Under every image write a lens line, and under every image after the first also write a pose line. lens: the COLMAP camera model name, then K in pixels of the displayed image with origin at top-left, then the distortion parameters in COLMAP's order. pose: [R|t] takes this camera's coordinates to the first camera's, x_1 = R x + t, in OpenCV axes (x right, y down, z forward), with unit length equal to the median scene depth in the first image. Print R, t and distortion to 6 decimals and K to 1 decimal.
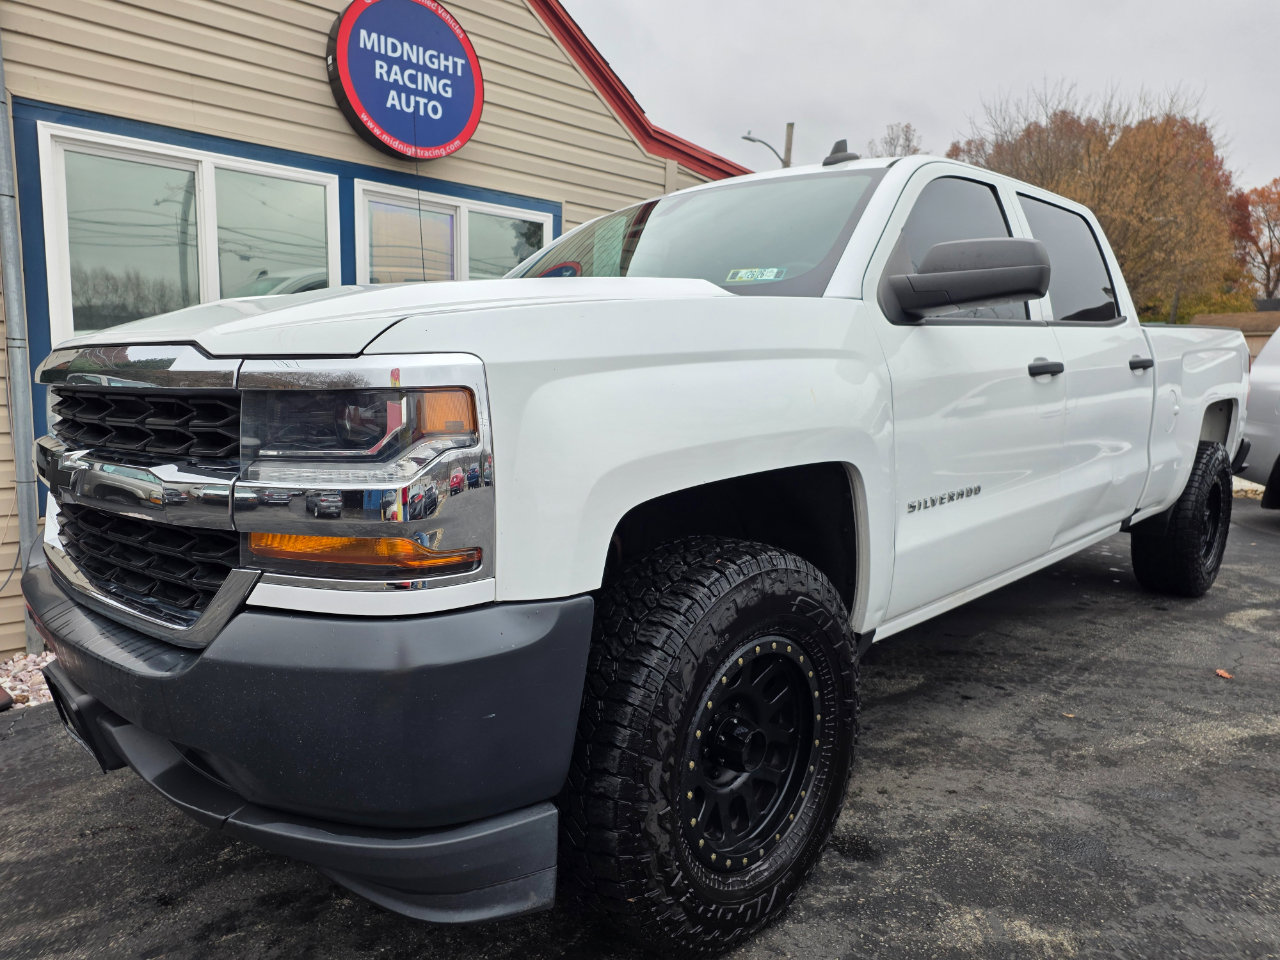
lens RADIAL K [[857.4, 0, 646.0], [0, 857.4, 481.1], [0, 0, 1]] dist [0.044927, -0.026915]
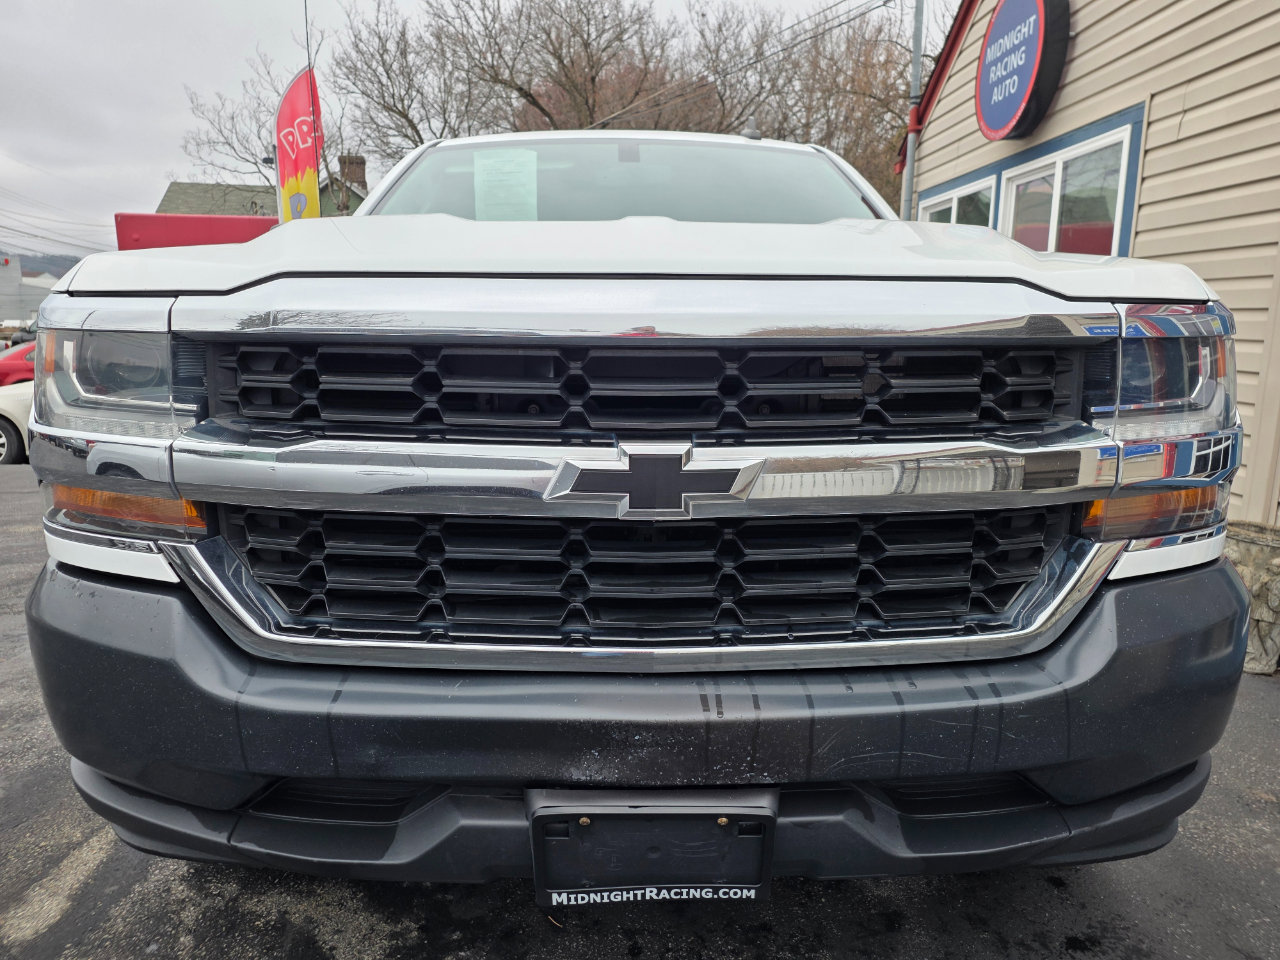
lens RADIAL K [[857.4, 0, 630.9], [0, 857.4, 476.9], [0, 0, 1]] dist [0.044927, -0.026915]
pose [[-0.647910, 0.110184, -0.753706, 1.404425], [-0.116962, 0.963357, 0.241377, -0.278246], [0.752684, 0.244545, -0.611281, 2.232829]]
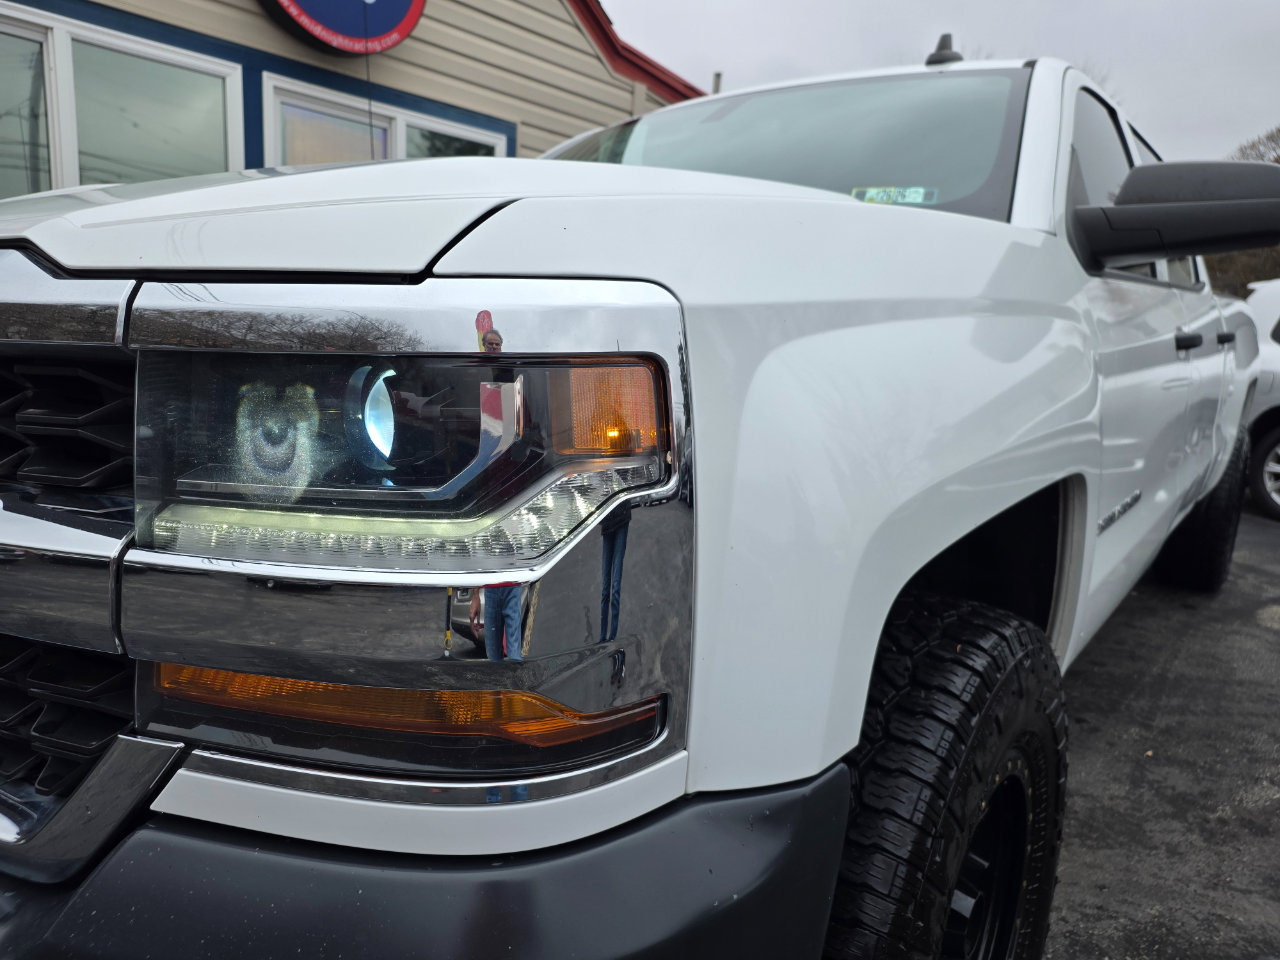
lens RADIAL K [[857.4, 0, 651.0], [0, 857.4, 480.5], [0, 0, 1]] dist [0.044927, -0.026915]
pose [[0.992897, 0.008442, 0.118679, -0.121287], [-0.013865, 0.998894, 0.044937, -0.029039], [-0.118168, -0.046264, 0.991915, 0.246388]]
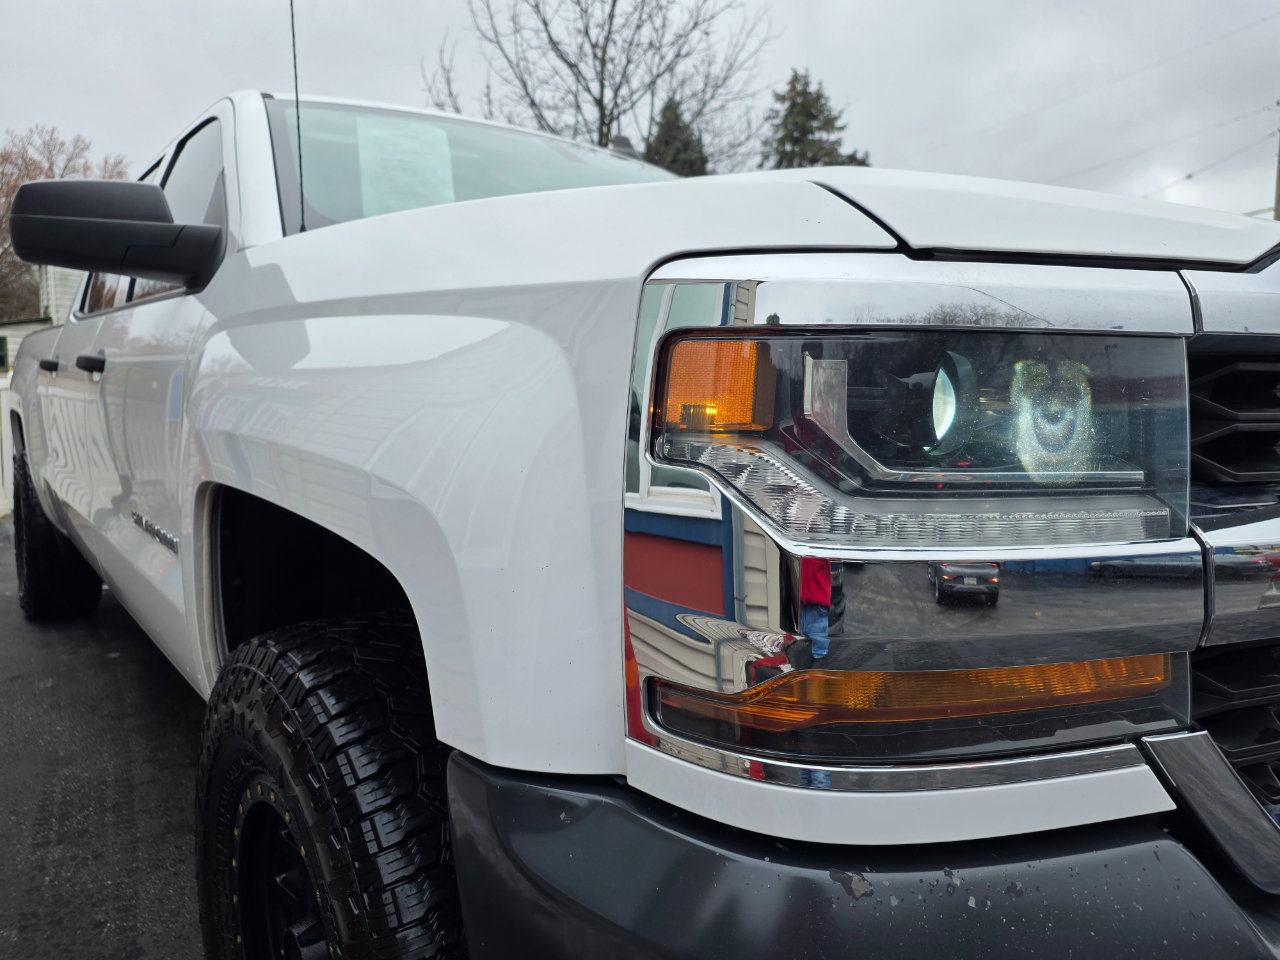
lens RADIAL K [[857.4, 0, 641.6], [0, 857.4, 484.5], [0, 0, 1]] dist [0.044927, -0.026915]
pose [[-0.047577, 0.101953, -0.993651, 1.454602], [-0.137772, 0.984600, 0.107621, -0.189619], [0.989321, 0.142018, -0.032798, 1.690718]]
